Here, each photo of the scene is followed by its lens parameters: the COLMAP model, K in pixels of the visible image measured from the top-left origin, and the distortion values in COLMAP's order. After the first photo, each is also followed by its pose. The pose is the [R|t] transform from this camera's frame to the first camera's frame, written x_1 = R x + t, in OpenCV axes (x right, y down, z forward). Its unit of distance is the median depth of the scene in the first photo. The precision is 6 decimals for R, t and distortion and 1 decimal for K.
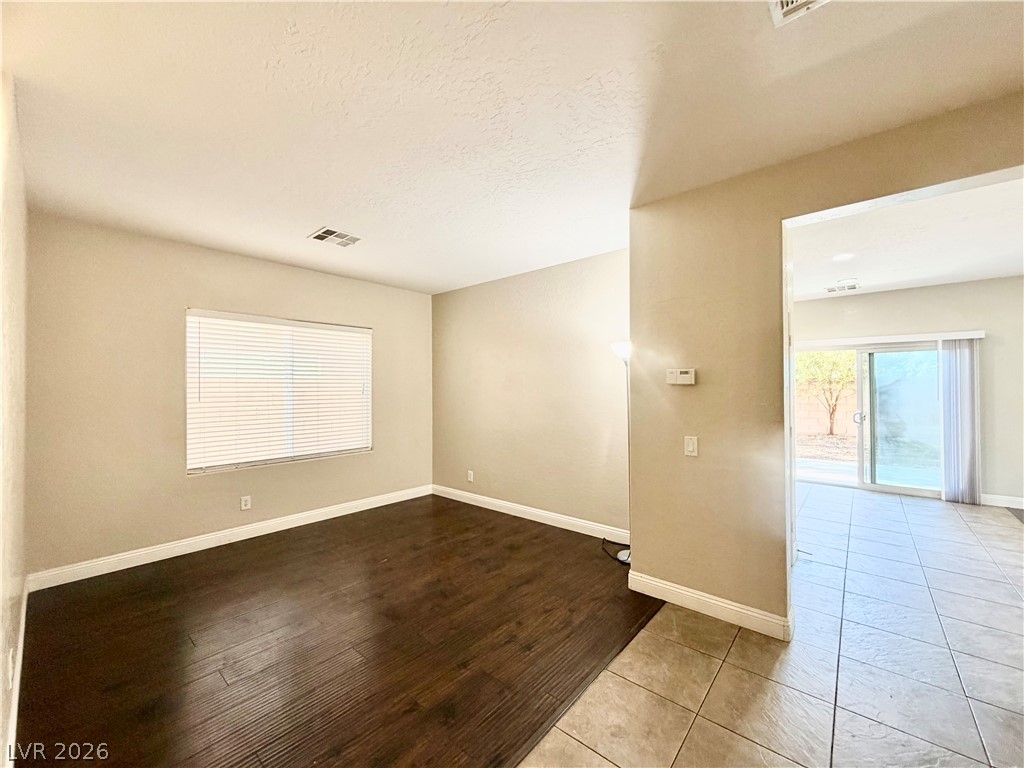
lens RADIAL K [[407.4, 0, 508.1], [0, 407.4, 383.7], [0, 0, 1]] dist [0.000598, 0.000440]
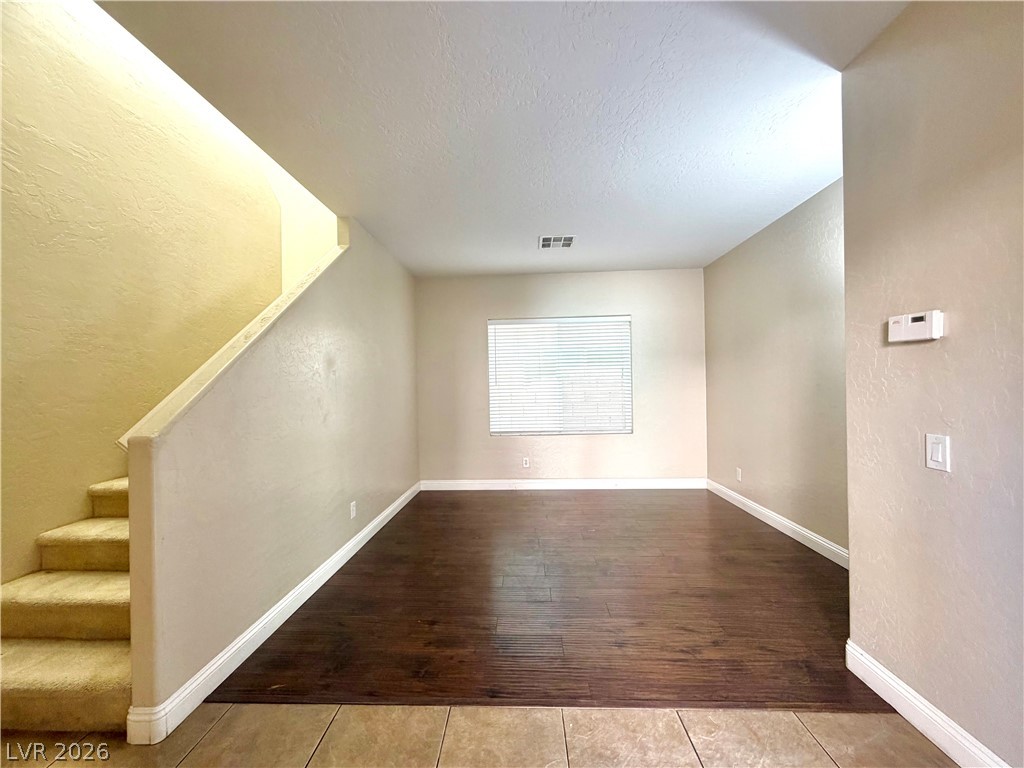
lens RADIAL K [[407.4, 0, 507.1], [0, 407.4, 384.3], [0, 0, 1]] dist [0.000598, 0.000440]
pose [[0.623027, -0.009076, -0.782148, 0.461779], [0.025566, 0.999635, 0.008764, 0.037682], [0.781782, -0.025457, 0.623032, 0.187734]]
